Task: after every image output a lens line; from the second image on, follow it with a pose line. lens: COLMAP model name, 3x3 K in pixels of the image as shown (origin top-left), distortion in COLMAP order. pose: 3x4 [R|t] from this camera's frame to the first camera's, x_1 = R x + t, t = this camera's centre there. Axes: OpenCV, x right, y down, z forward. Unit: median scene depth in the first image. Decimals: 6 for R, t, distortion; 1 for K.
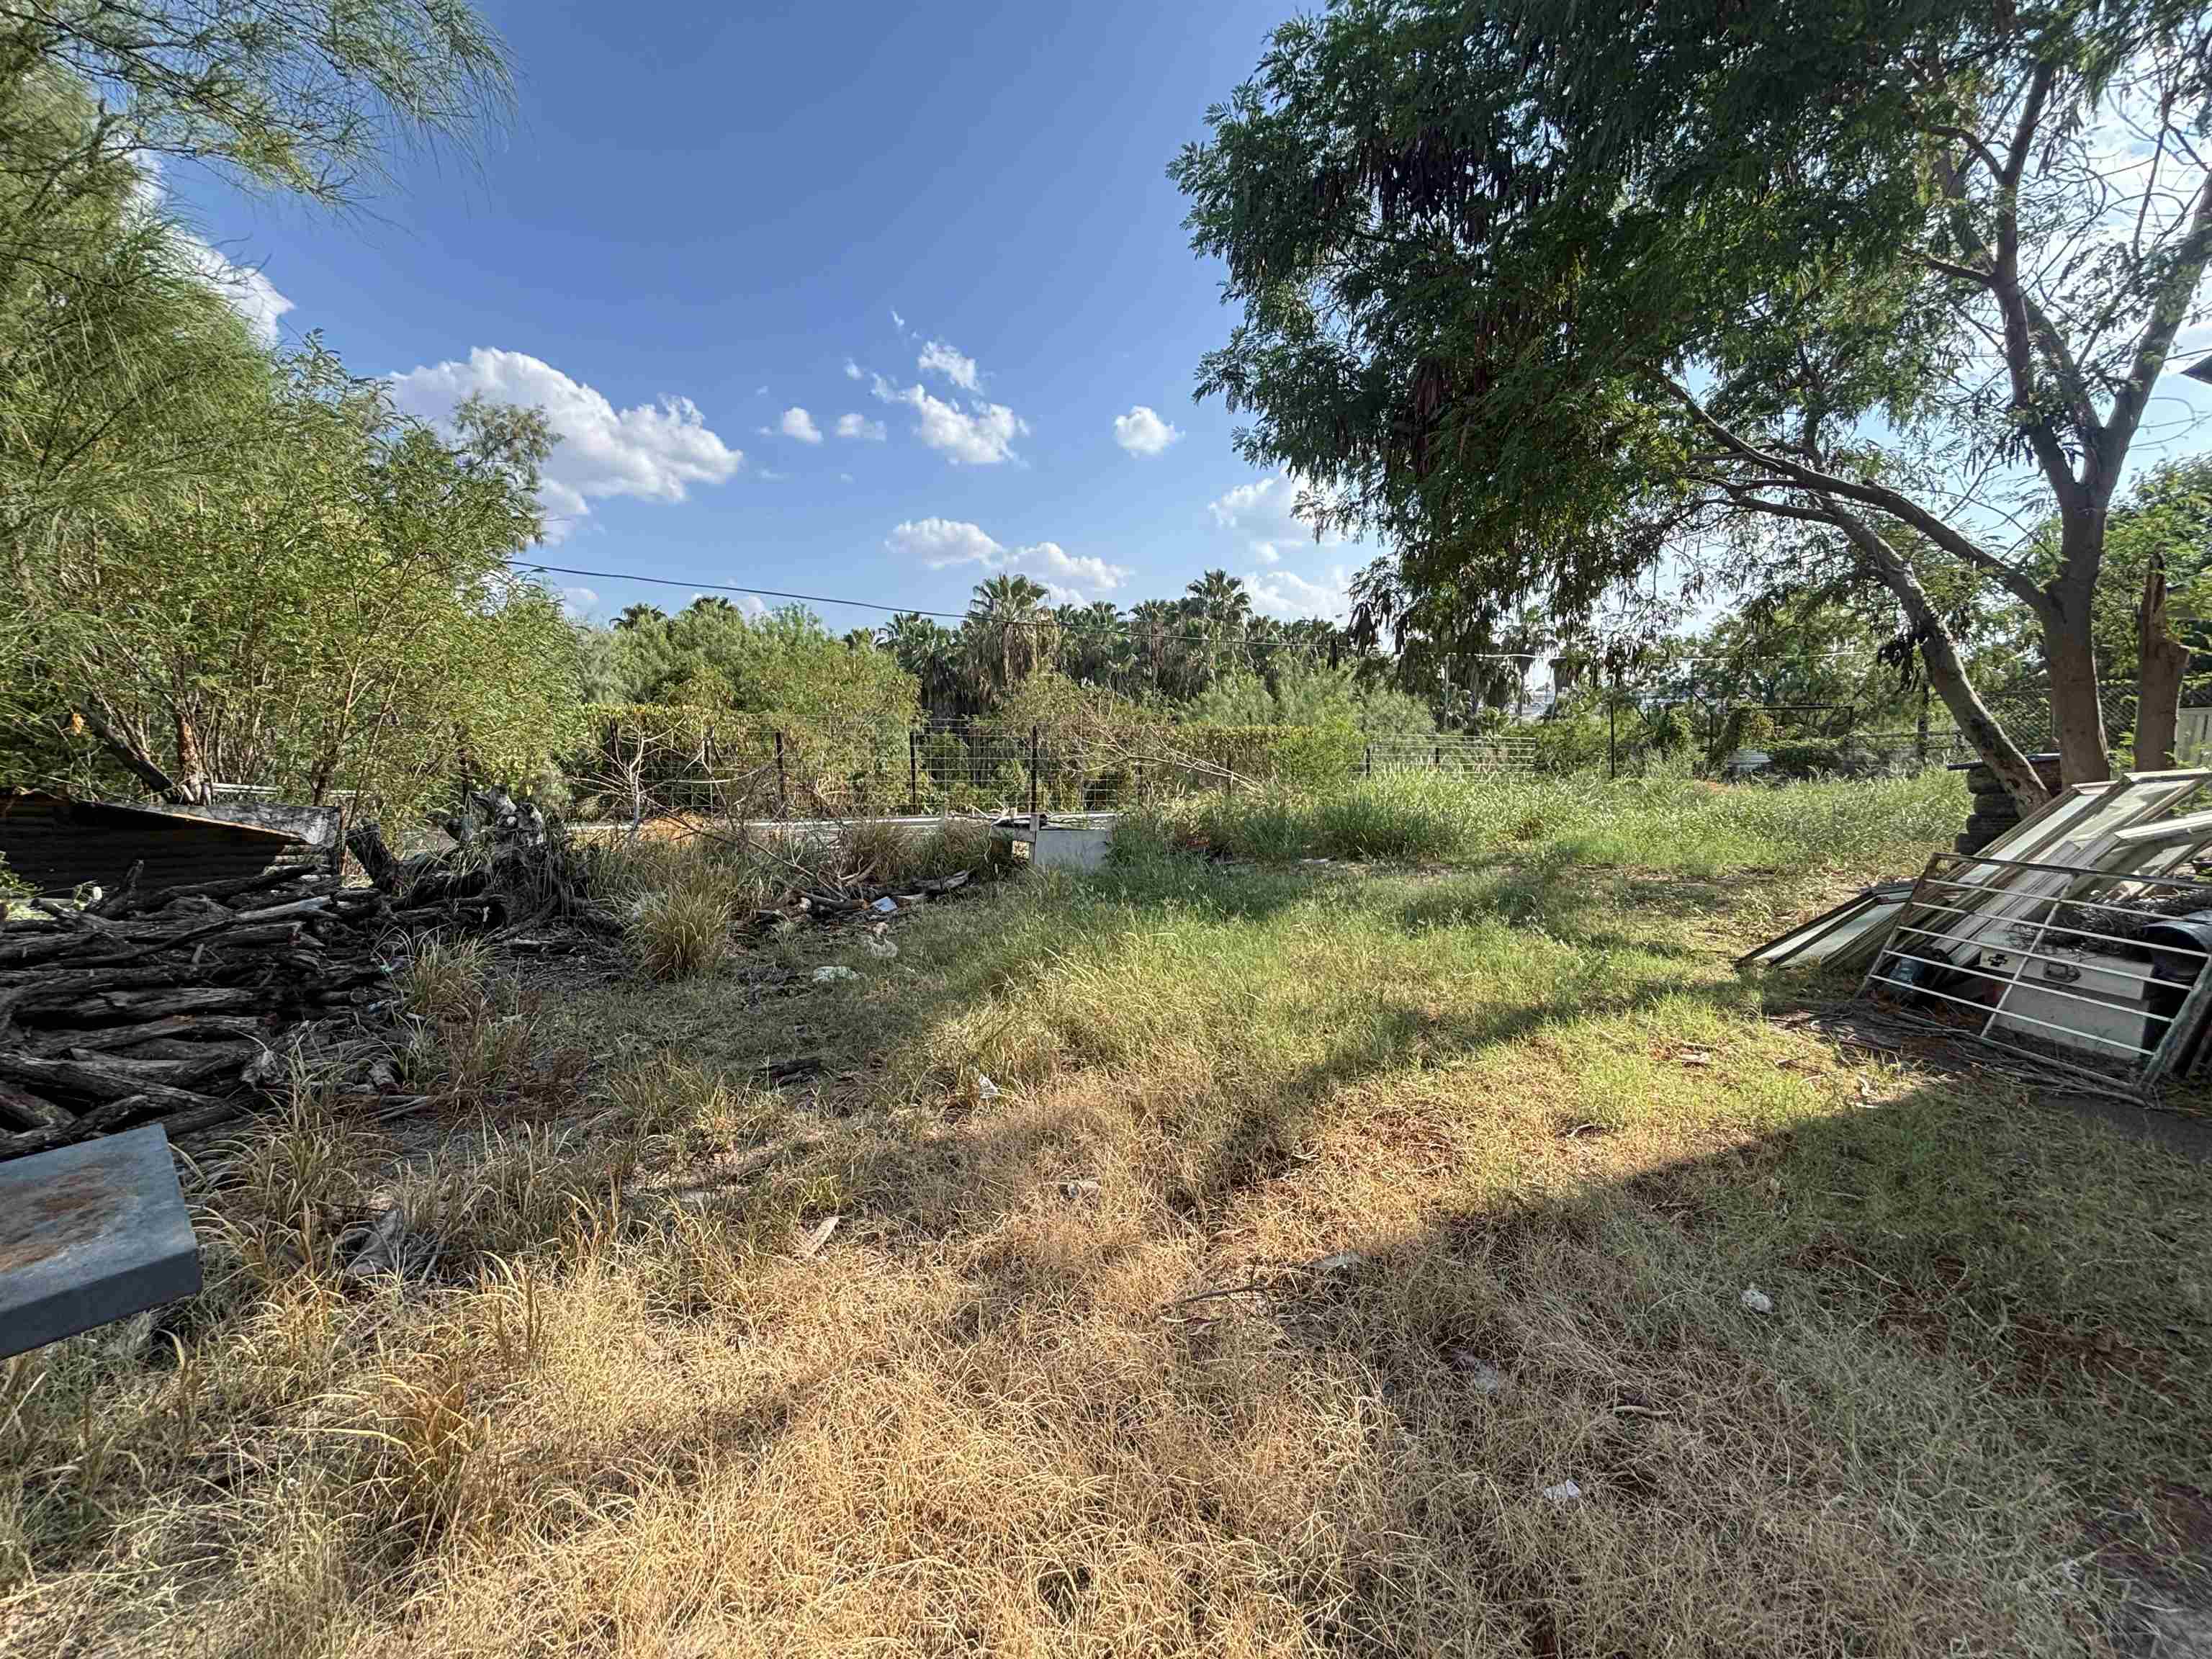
lens RADIAL K [[838.6, 0, 1106.0], [0, 838.6, 829.5], [0, 0, 1]] dist [-0.000293, -0.000007]
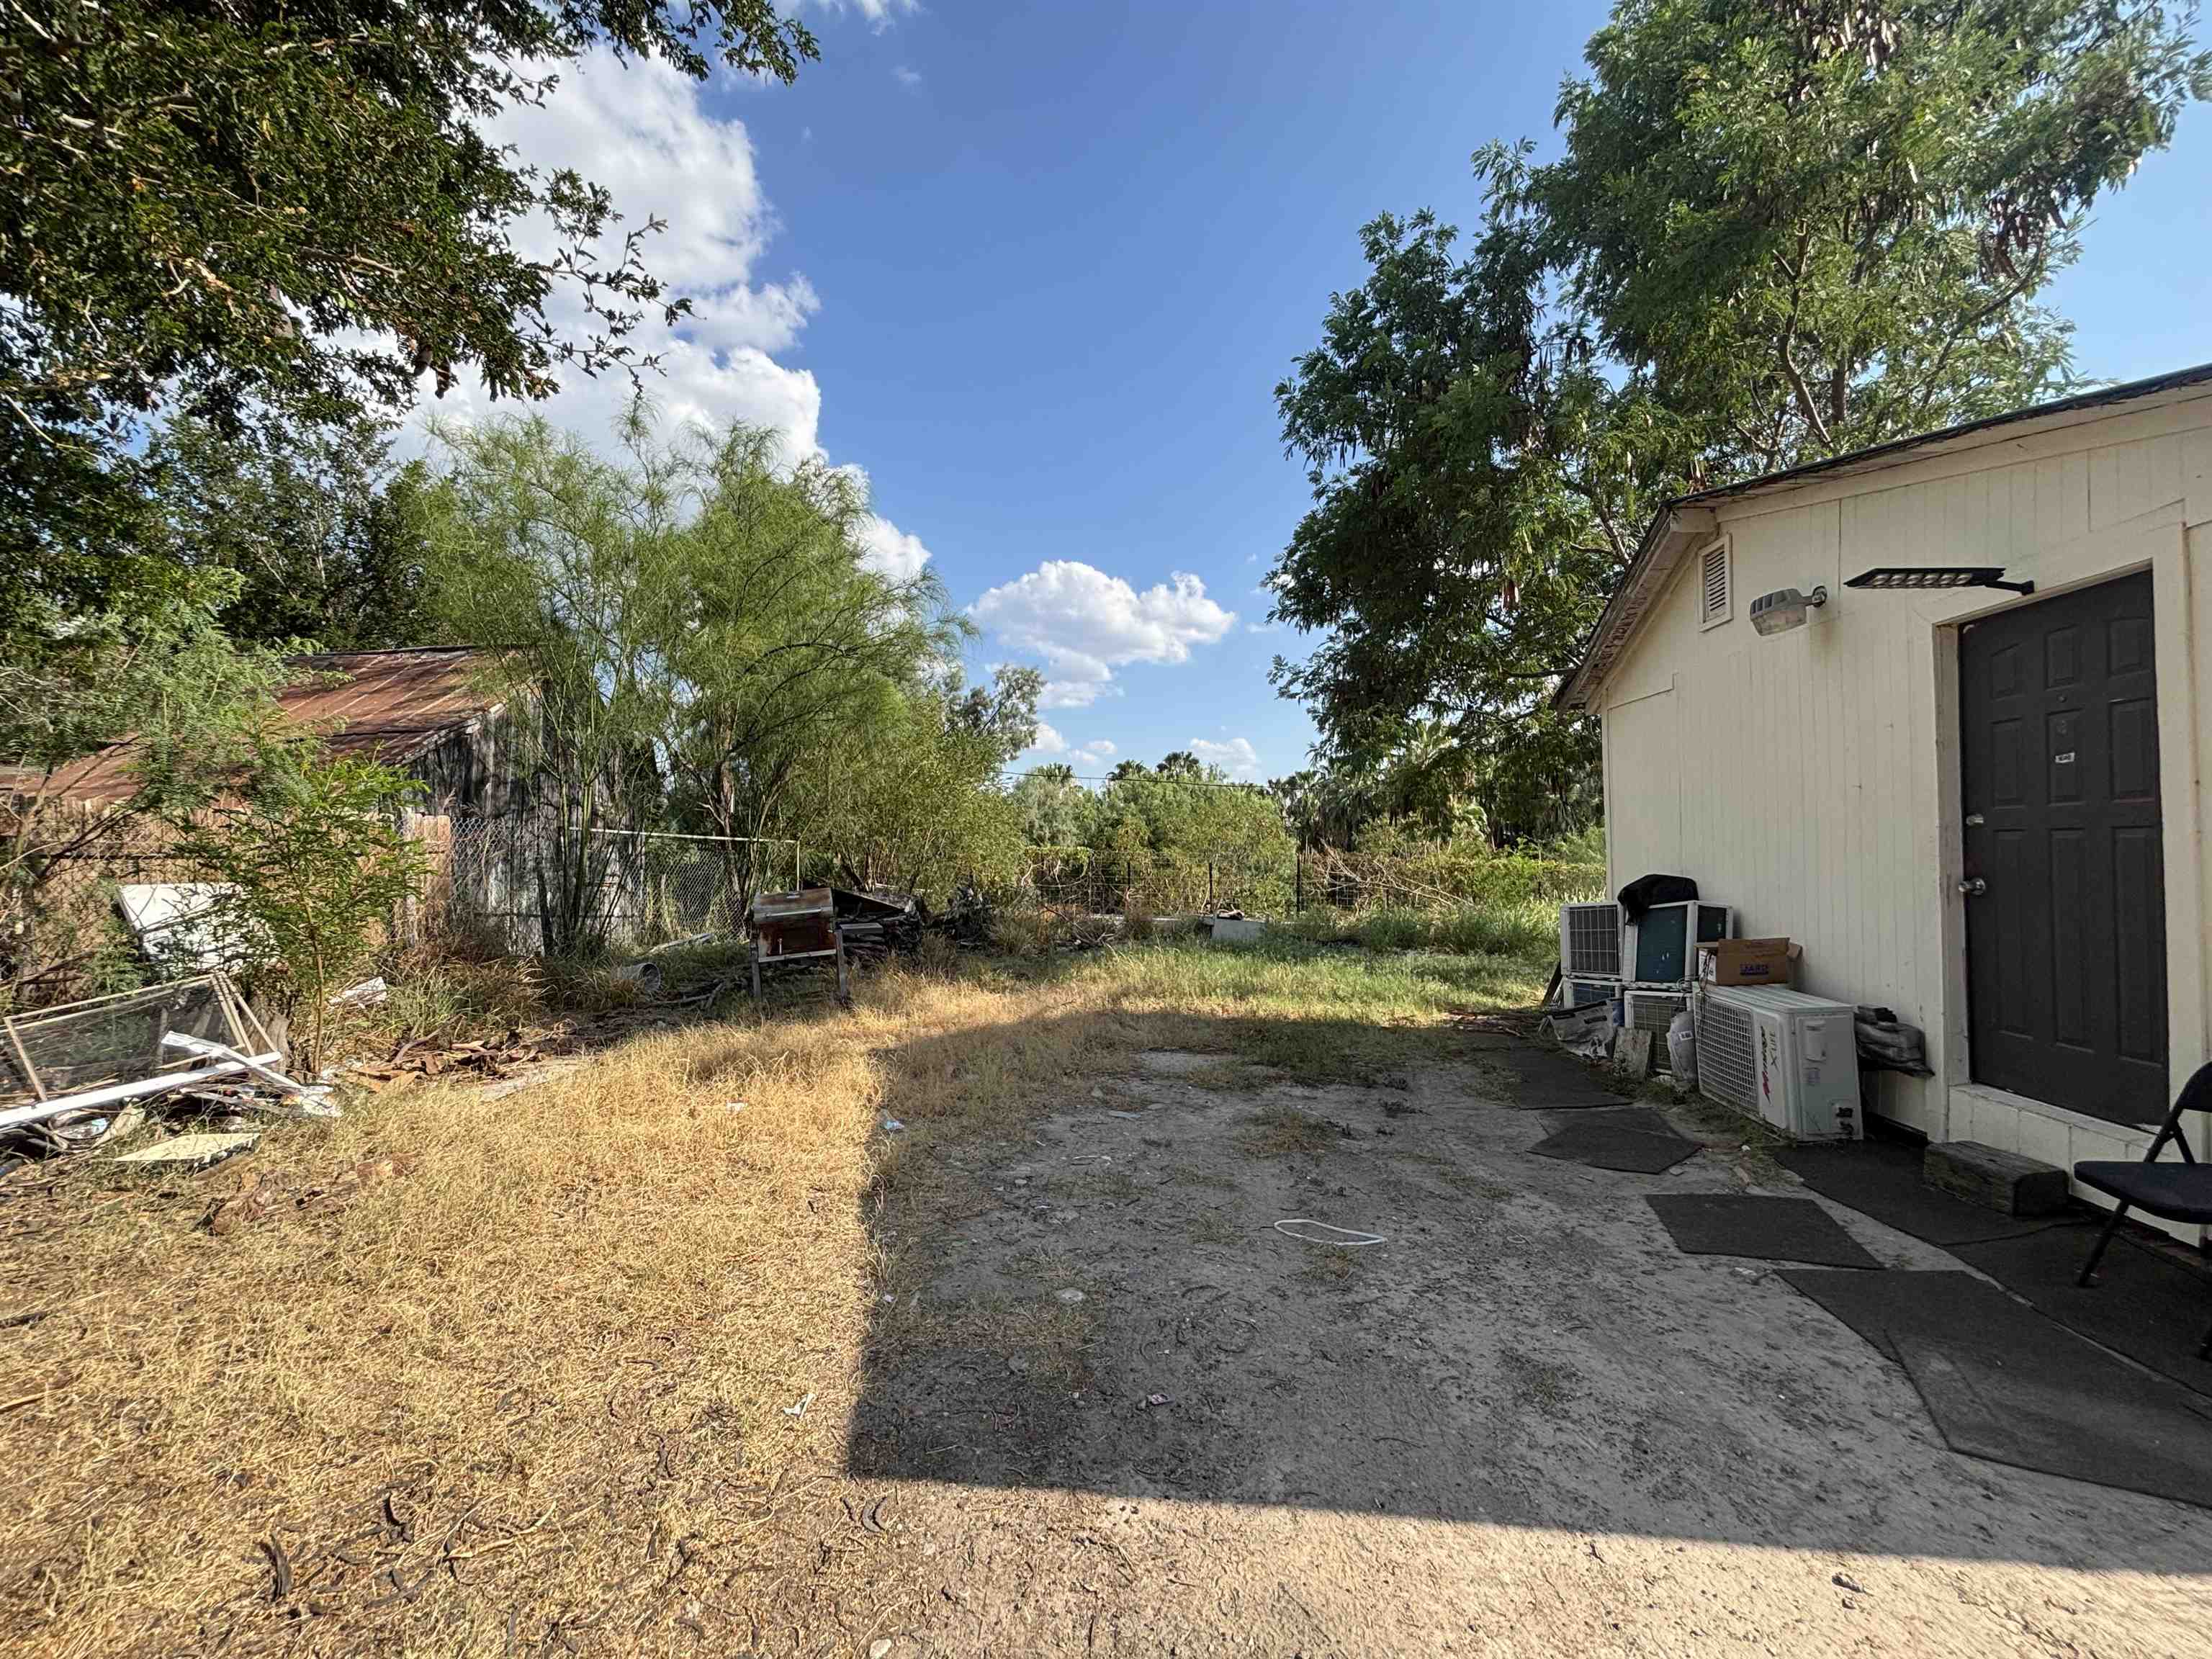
lens RADIAL K [[888.2, 0, 1106.0], [0, 888.2, 829.5], [0, 0, 1]] dist [-0.006578, -0.000076]
pose [[0.854703, -0.008097, -0.519054, 0.314049], [-0.074711, 0.987550, -0.138429, 0.039562], [0.513712, 0.157095, 0.843458, -0.320839]]
